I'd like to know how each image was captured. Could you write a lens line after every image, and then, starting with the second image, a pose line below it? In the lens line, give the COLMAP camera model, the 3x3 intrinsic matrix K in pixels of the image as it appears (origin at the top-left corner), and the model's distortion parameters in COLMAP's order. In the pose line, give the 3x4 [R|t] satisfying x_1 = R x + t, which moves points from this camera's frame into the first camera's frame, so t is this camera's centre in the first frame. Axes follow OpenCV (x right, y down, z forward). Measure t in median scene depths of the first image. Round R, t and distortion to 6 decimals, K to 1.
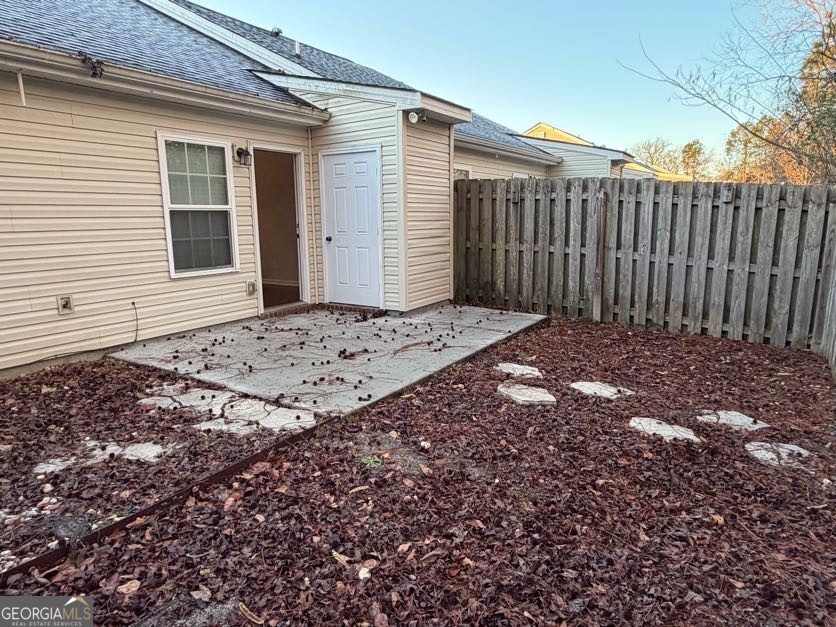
lens RADIAL K [[527.7, 0, 418.0], [0, 527.7, 313.5], [0, 0, 1]] dist [0.004119, -0.000987]
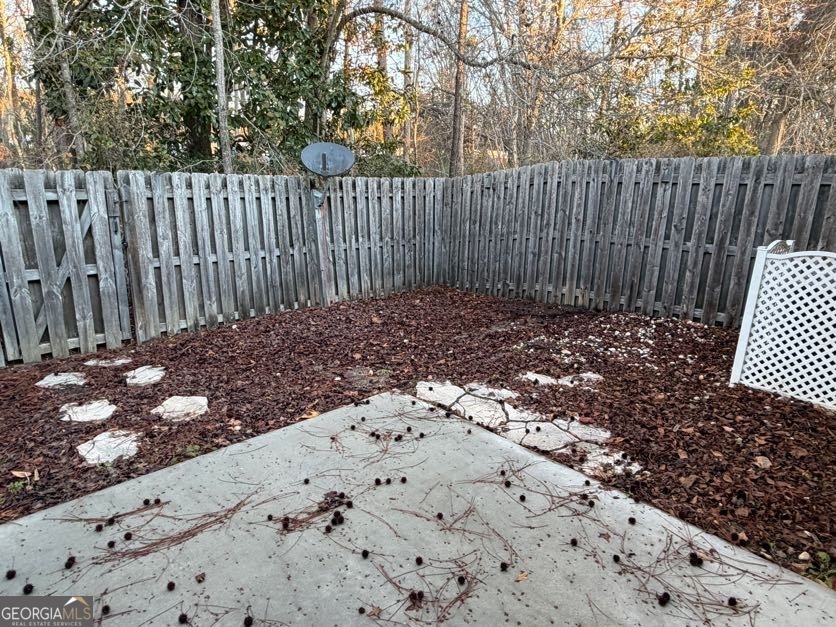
lens RADIAL K [[527.7, 0, 418.0], [0, 527.7, 313.5], [0, 0, 1]] dist [0.004119, -0.000987]
pose [[-0.968784, -0.073071, 0.236893, -0.428599], [0.036351, 0.903373, 0.427312, -0.404545], [-0.245227, 0.422585, -0.872517, 1.807380]]
